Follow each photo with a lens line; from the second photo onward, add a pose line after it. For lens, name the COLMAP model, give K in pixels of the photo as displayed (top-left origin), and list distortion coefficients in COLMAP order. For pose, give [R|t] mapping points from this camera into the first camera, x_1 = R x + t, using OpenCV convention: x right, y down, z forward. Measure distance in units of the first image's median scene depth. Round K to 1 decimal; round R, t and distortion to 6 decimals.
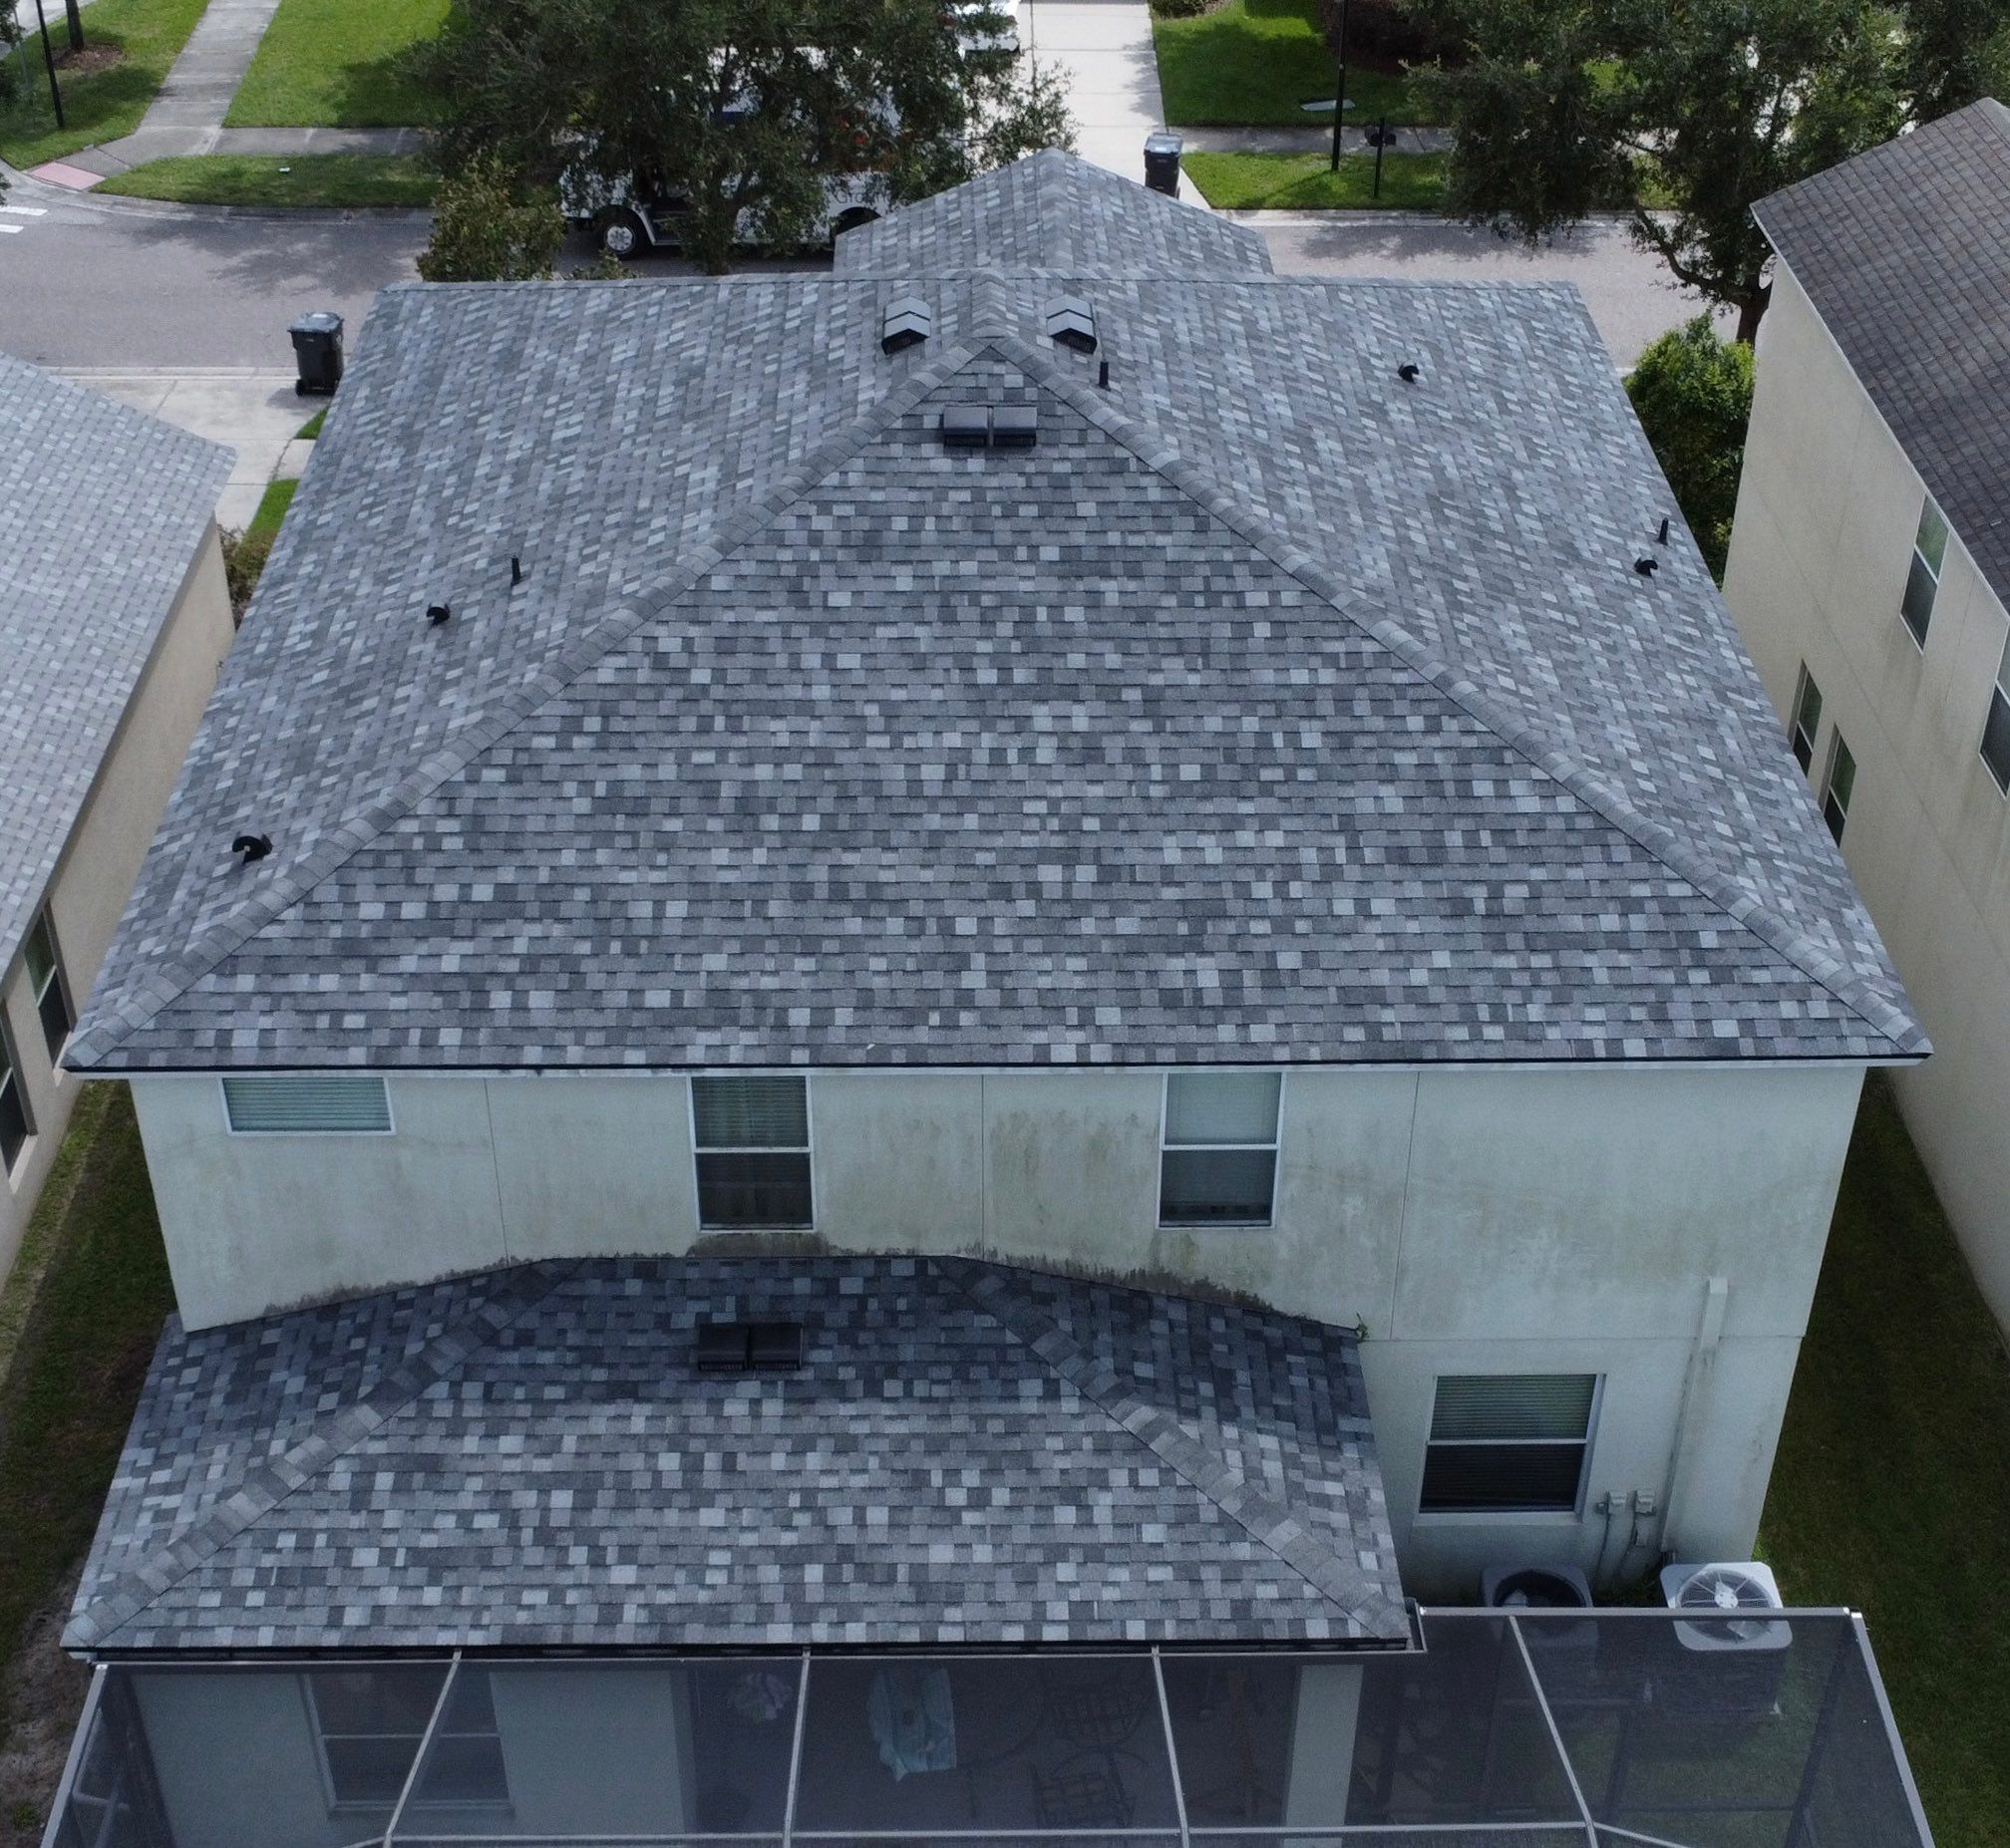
lens RADIAL K [[2923.6, 0, 1005.2], [0, 2923.6, 1082.3], [0, 0, 1]] dist [-0.080085, 0.460230]
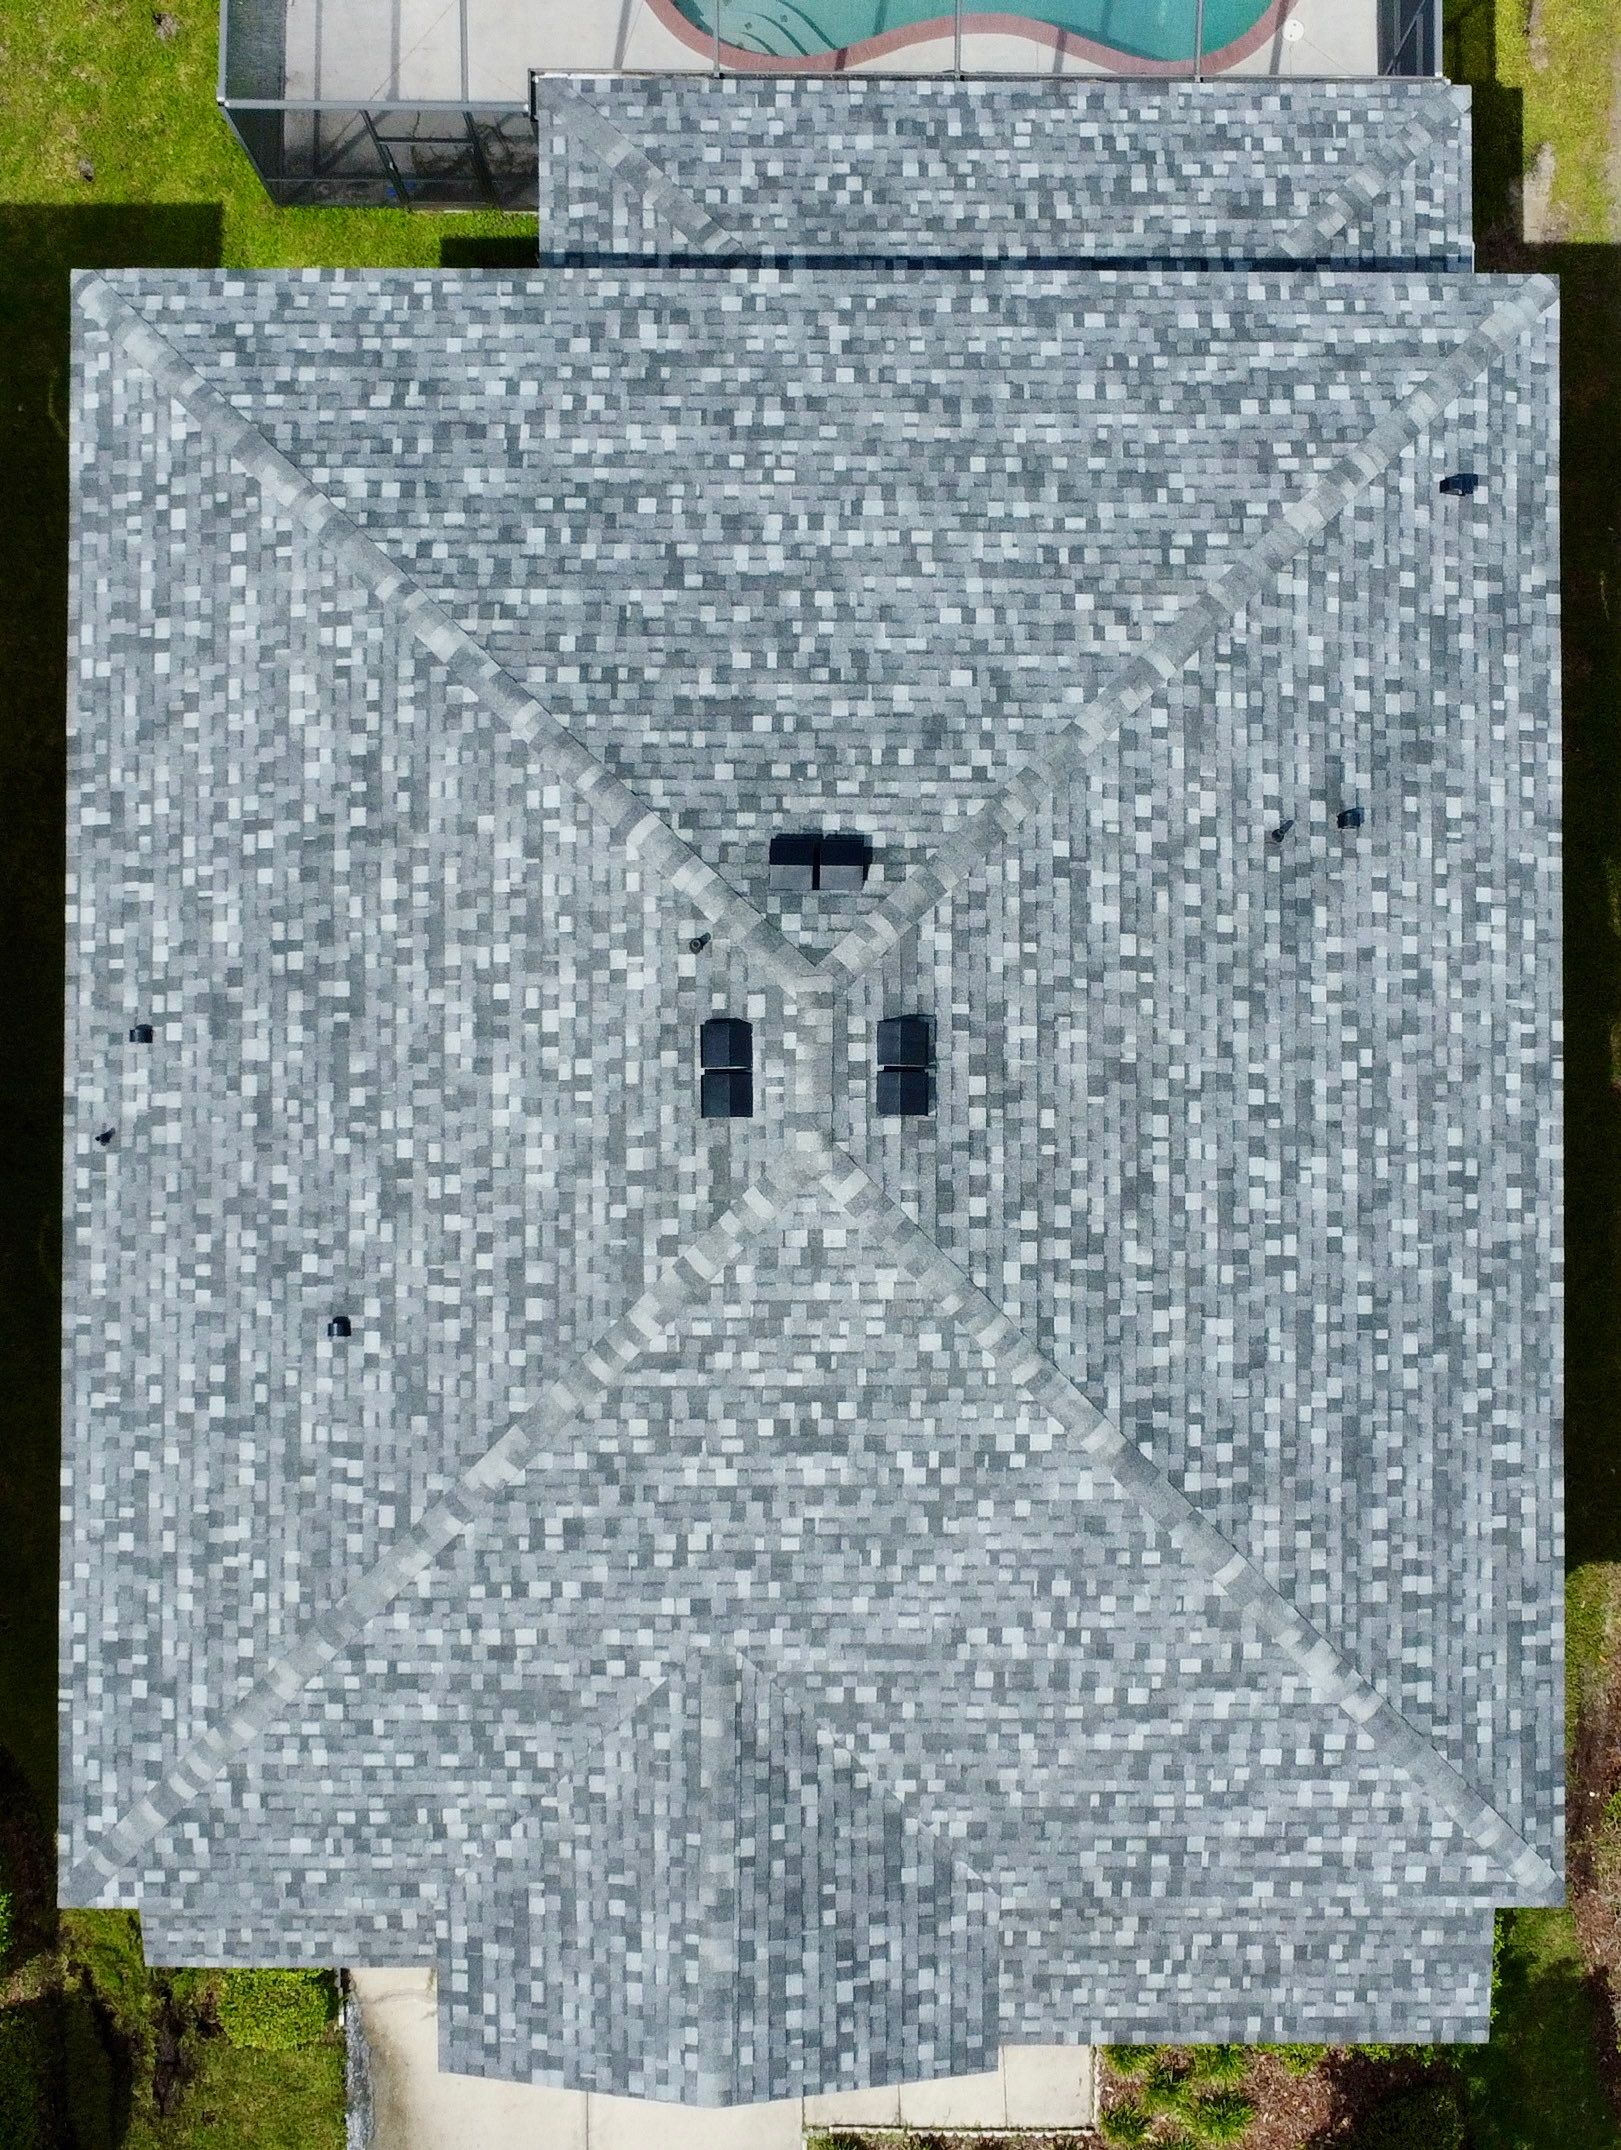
lens RADIAL K [[2901.0, 0, 857.8], [0, 2901.0, 1080.6], [0, 0, 1]] dist [-0.039949, 0.107113]
pose [[-0.999650, -0.020822, -0.016309, -0.005147], [-0.001364, -0.575220, 0.817998, -1.180781], [-0.026413, 0.817734, 0.574990, 0.543117]]
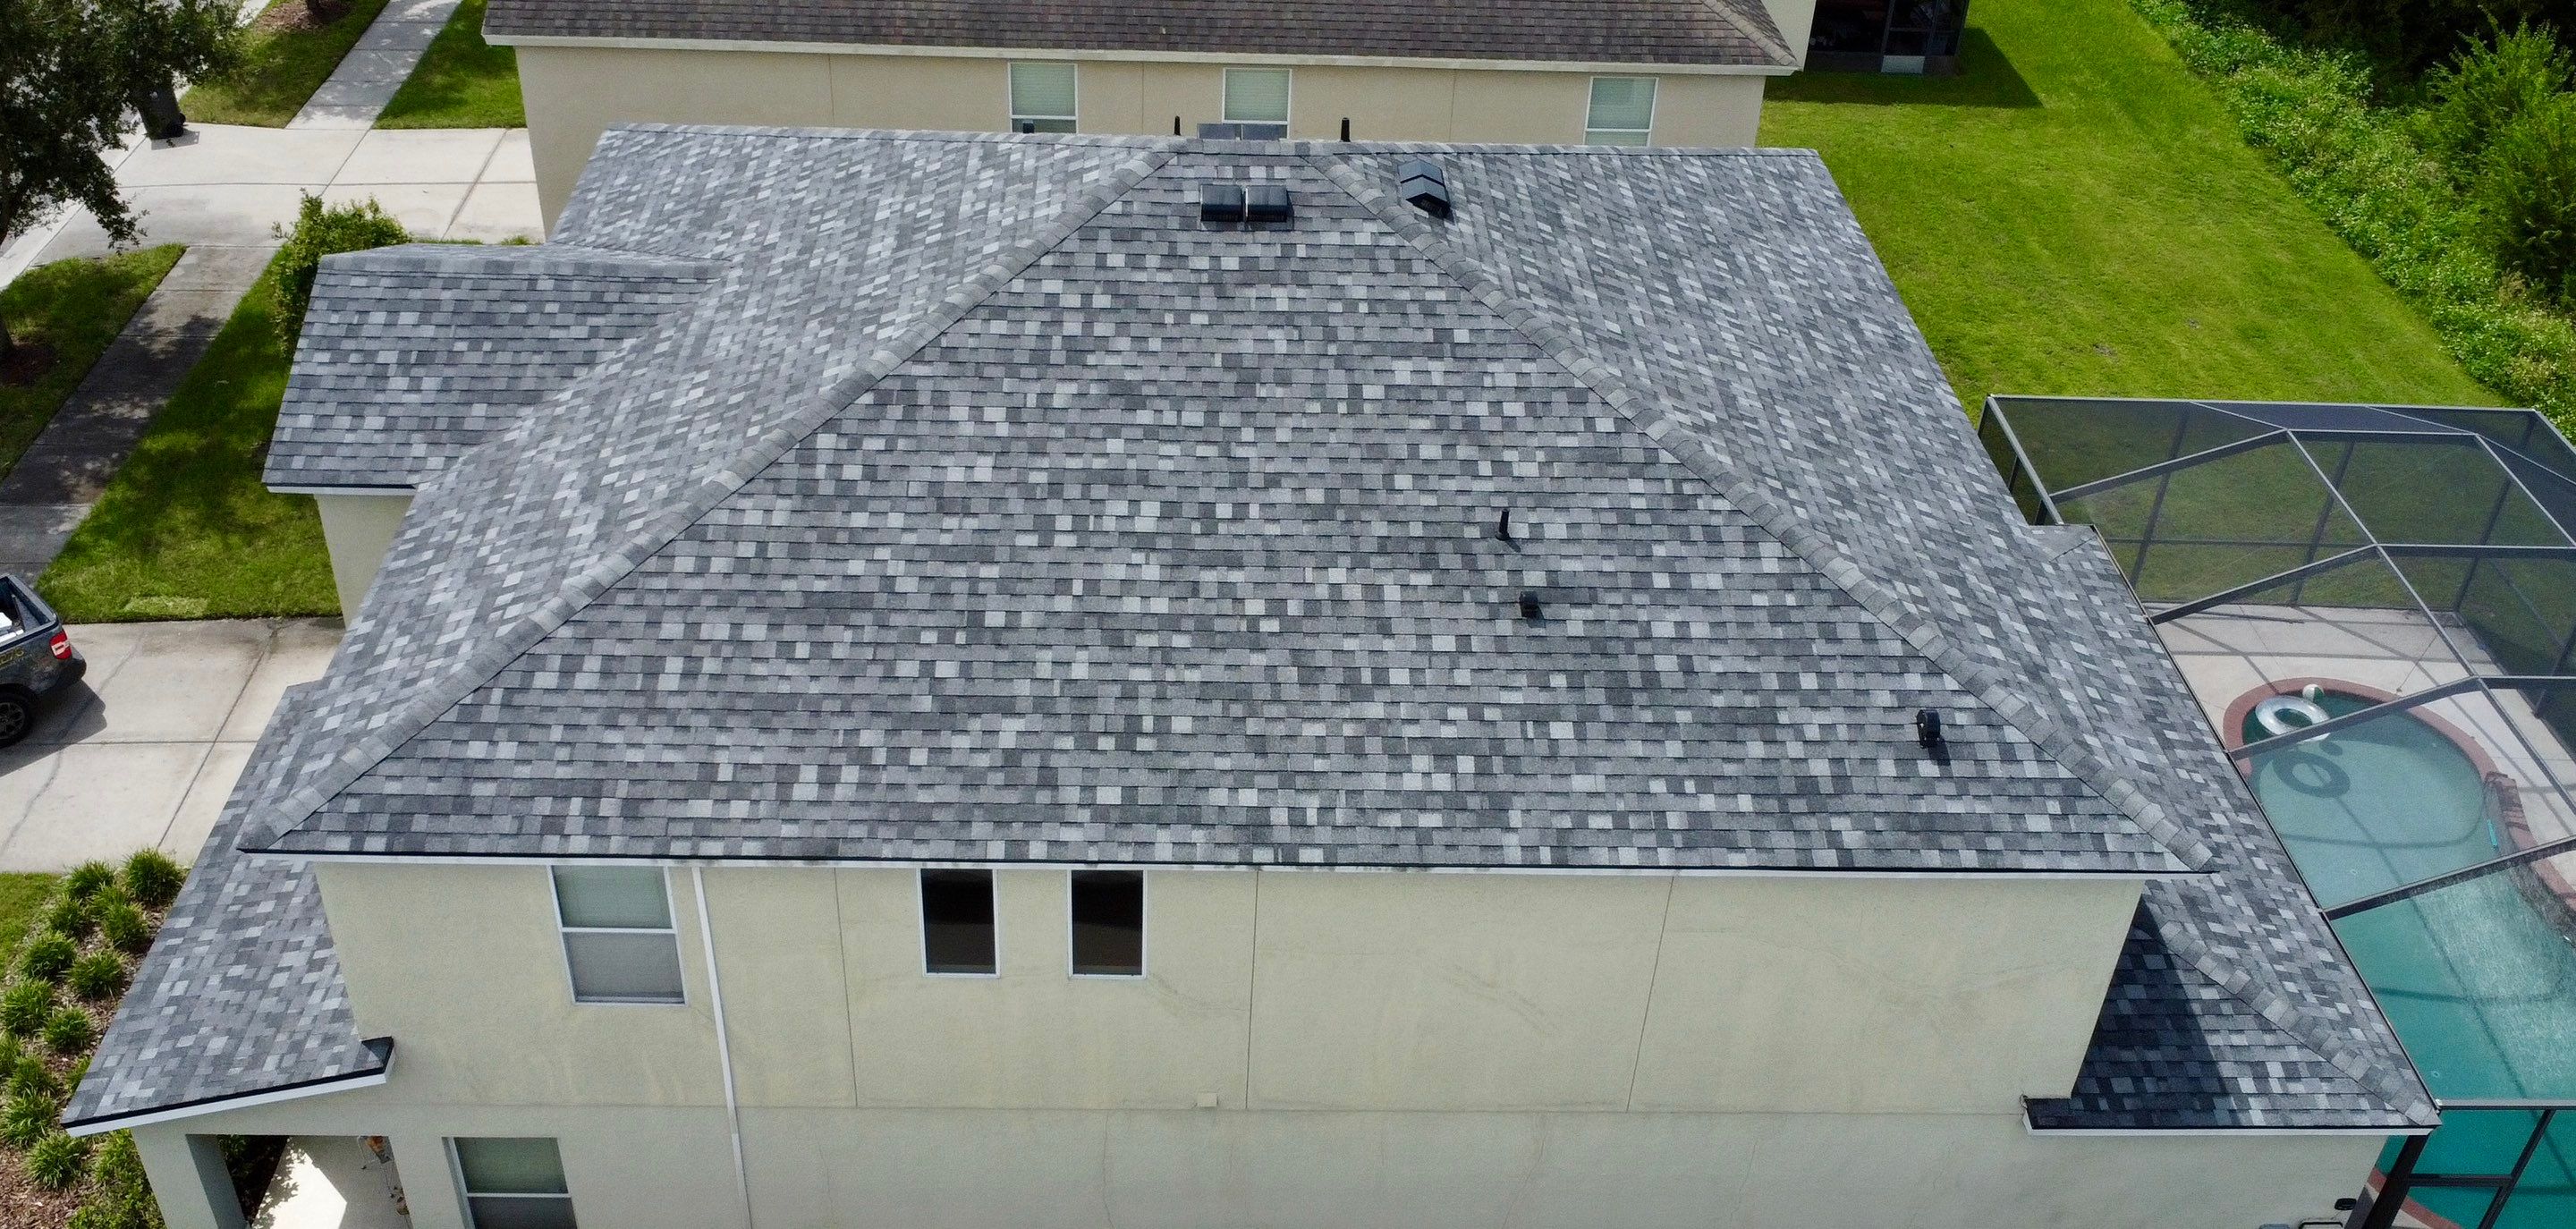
lens RADIAL K [[2295.0, 0, 1262.2], [0, 2295.0, 671.7], [0, 0, 1]] dist [-0.025215, -0.000172]
pose [[-0.010977, -0.591639, 0.806128, -0.901649], [0.569020, 0.659223, 0.491570, -0.626928], [-0.822250, 0.464099, 0.329418, 0.932738]]
